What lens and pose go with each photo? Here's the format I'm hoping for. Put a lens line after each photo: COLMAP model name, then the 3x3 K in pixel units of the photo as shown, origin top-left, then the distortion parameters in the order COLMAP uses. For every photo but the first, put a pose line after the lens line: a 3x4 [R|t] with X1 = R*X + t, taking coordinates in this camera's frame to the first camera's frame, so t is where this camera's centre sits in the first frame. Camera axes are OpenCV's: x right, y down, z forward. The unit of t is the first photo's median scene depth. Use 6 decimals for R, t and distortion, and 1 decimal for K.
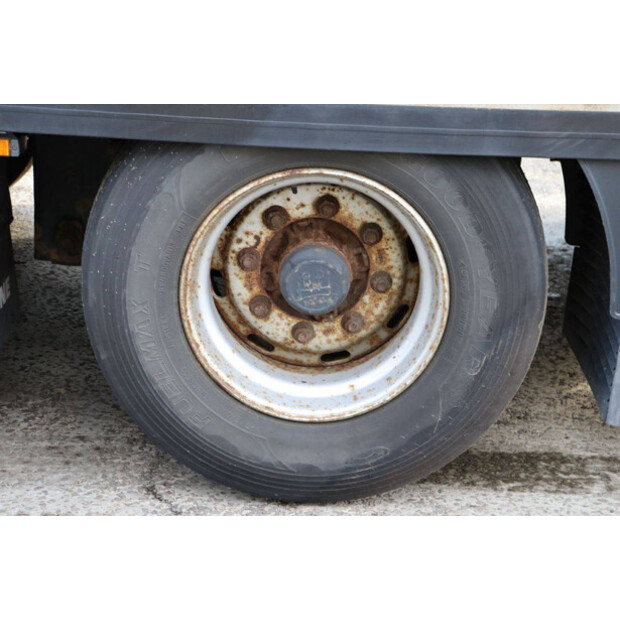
lens RADIAL K [[1474.6, 0, 309.0], [0, 1474.6, 308.9], [0, 0, 1]] dist [0.432417, 0.000000]
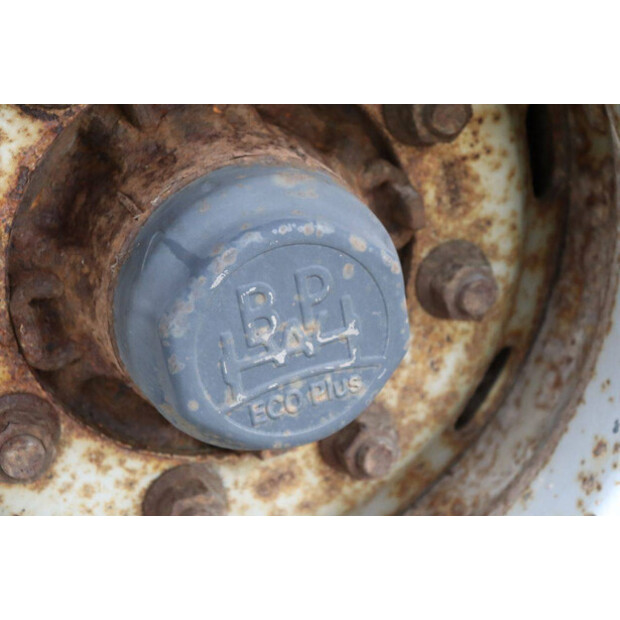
lens RADIAL K [[1452.2, 0, 310.0], [0, 1452.2, 310.7], [0, 0, 1]] dist [0.480028, 0.000000]
pose [[0.935563, -0.131072, 0.327936, -0.066884], [0.121294, 0.991347, 0.050190, -0.029821], [-0.331677, -0.007180, 0.943366, 0.758879]]
